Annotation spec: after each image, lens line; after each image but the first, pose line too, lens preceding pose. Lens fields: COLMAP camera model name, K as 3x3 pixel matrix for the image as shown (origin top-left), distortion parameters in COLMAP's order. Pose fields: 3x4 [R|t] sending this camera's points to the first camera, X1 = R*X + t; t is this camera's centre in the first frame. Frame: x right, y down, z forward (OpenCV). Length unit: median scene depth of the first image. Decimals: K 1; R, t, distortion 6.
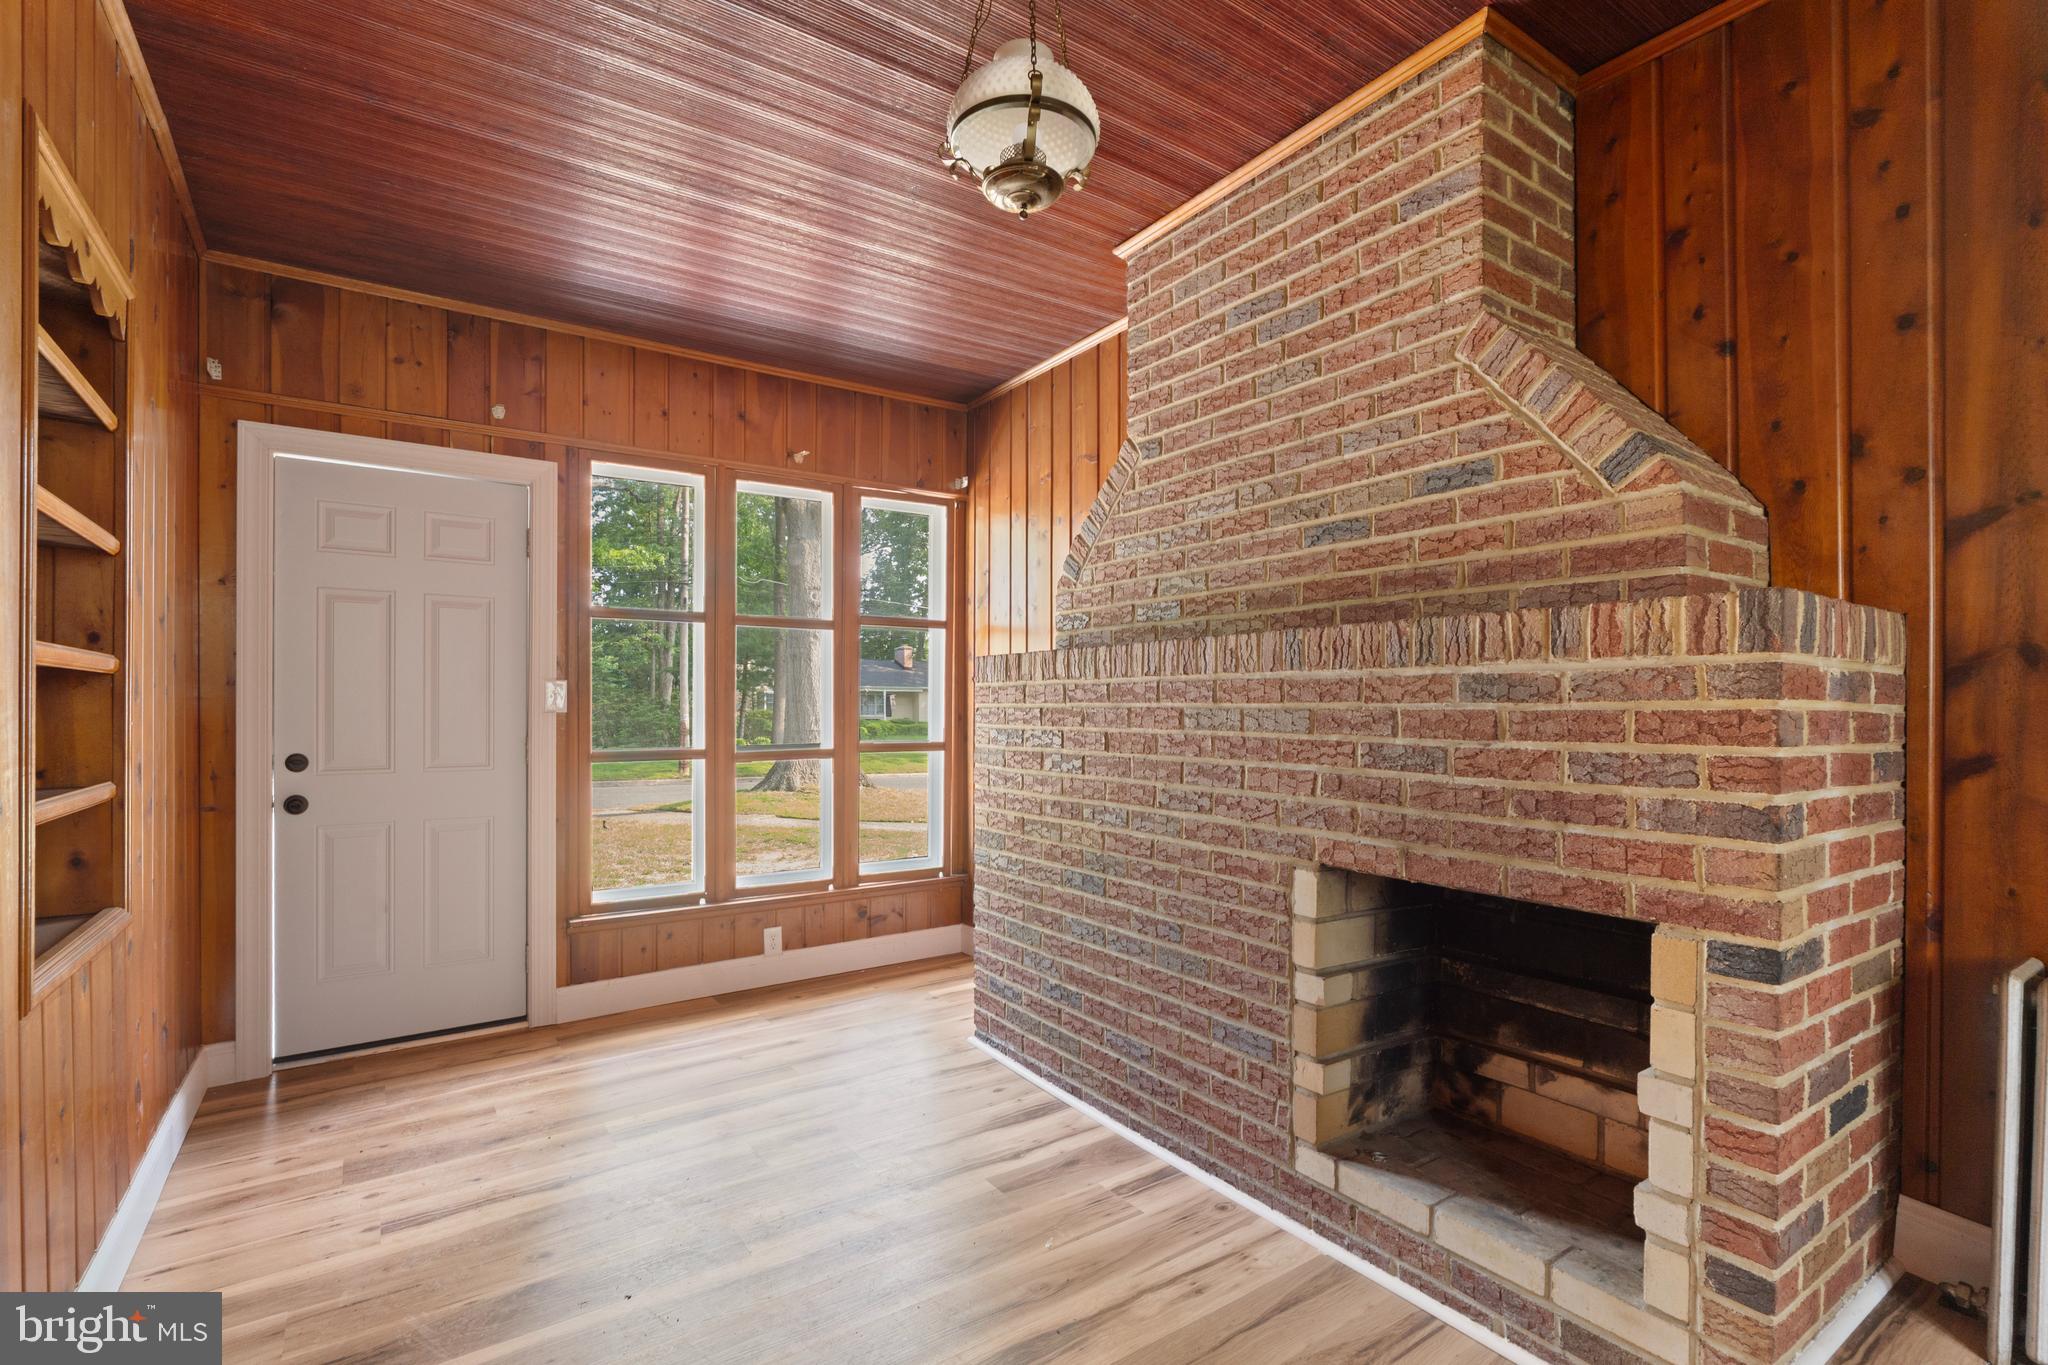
lens RADIAL K [[936.3, 0, 1021.3], [0, 936.3, 716.6], [0, 0, 1]] dist [-0.010854, -0.000455]
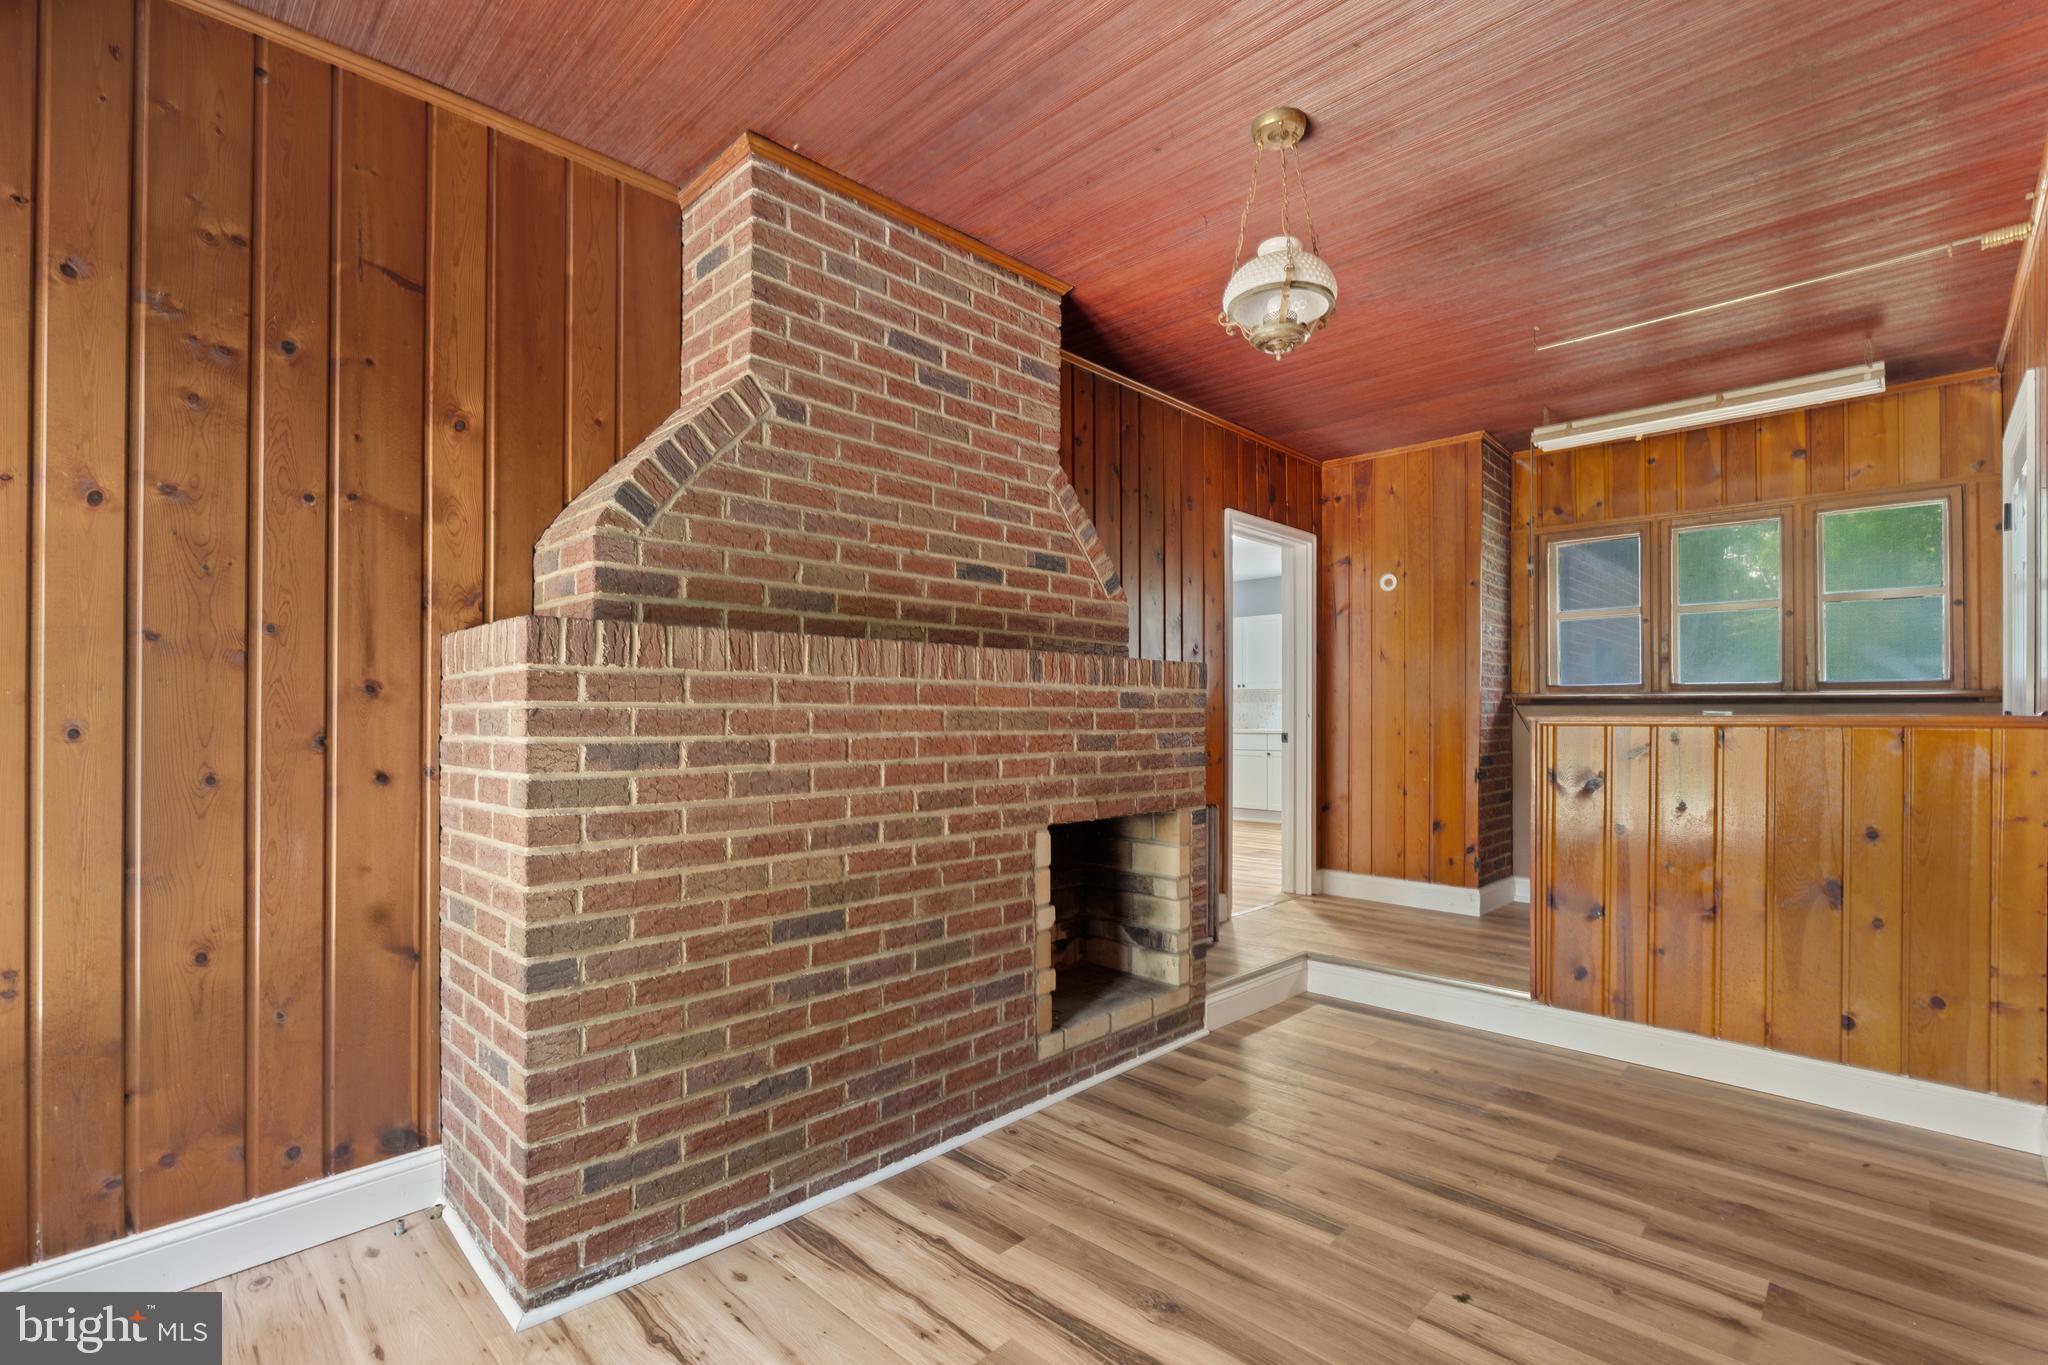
lens RADIAL K [[936.3, 0, 1025.4], [0, 936.3, 697.6], [0, 0, 1]] dist [-0.010854, -0.000455]
pose [[-0.208078, 0.008052, 0.978079, -1.002871], [-0.000733, 0.999965, -0.008388, -0.016971], [-0.978112, -0.002462, -0.208065, 1.296630]]
